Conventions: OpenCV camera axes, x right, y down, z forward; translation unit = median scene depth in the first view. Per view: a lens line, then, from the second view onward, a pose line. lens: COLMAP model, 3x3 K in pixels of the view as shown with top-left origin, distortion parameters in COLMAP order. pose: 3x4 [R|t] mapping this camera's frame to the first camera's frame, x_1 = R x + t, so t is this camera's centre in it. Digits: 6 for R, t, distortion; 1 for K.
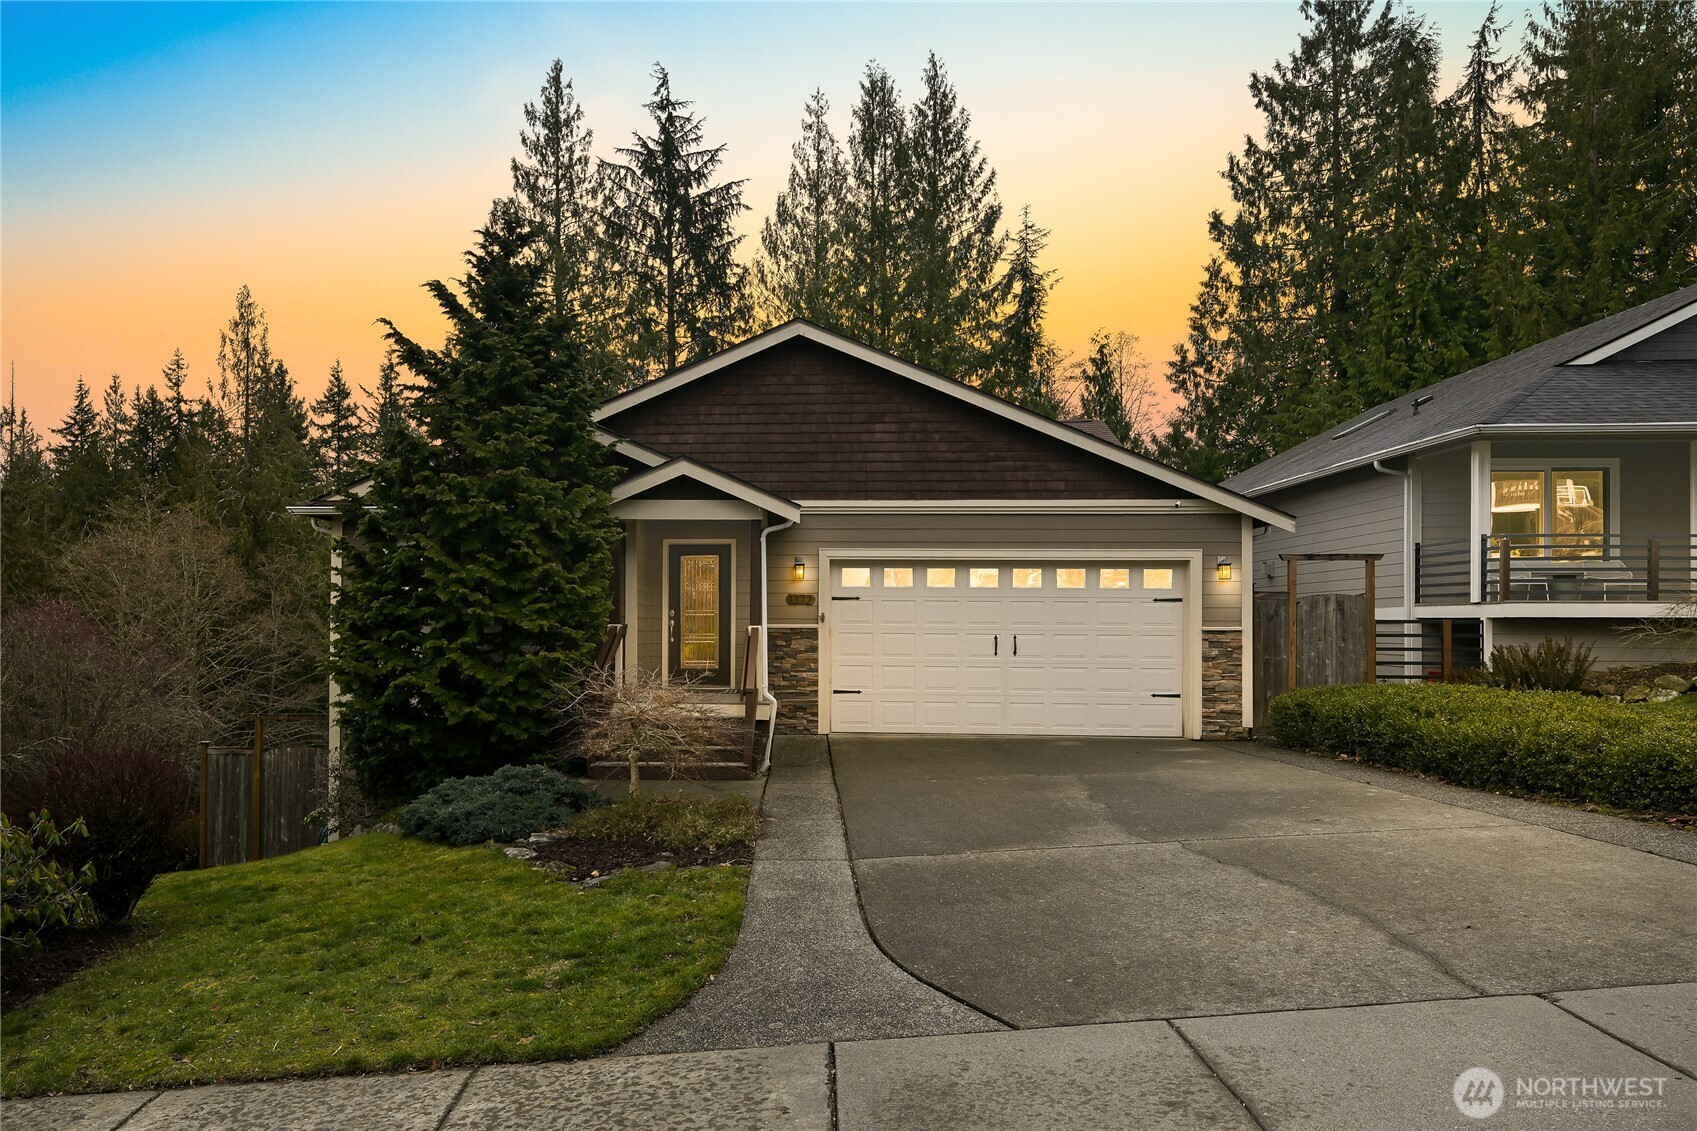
lens RADIAL K [[1169.1, 0, 848.5], [0, 1169.1, 596.8], [0, 0, 1]] dist [0.000234, 0.000683]
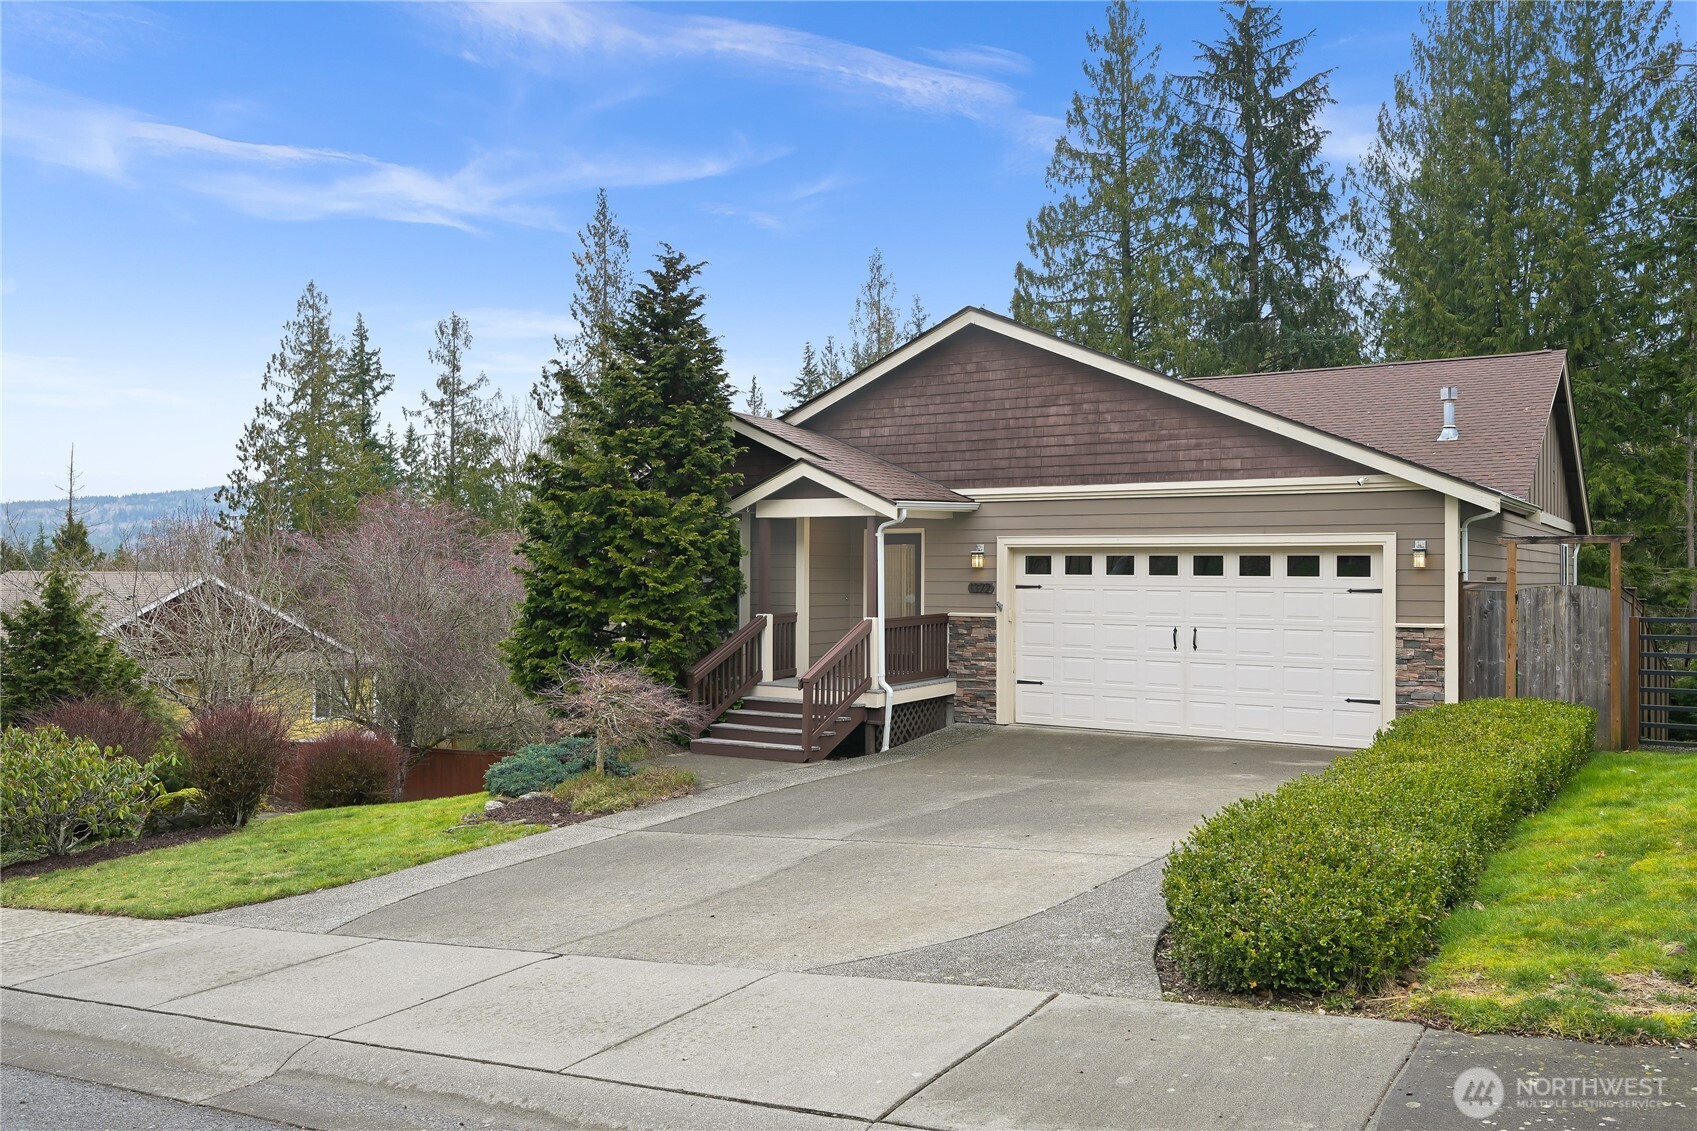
lens RADIAL K [[1301.8, 0, 848.5], [0, 1301.8, 565.5], [0, 0, 1]] dist [0.000224, -0.002361]
pose [[0.879290, -0.004195, -0.476267, 0.390019], [0.007904, 0.999952, 0.005785, -0.024278], [0.476220, -0.008850, 0.879281, -0.028519]]
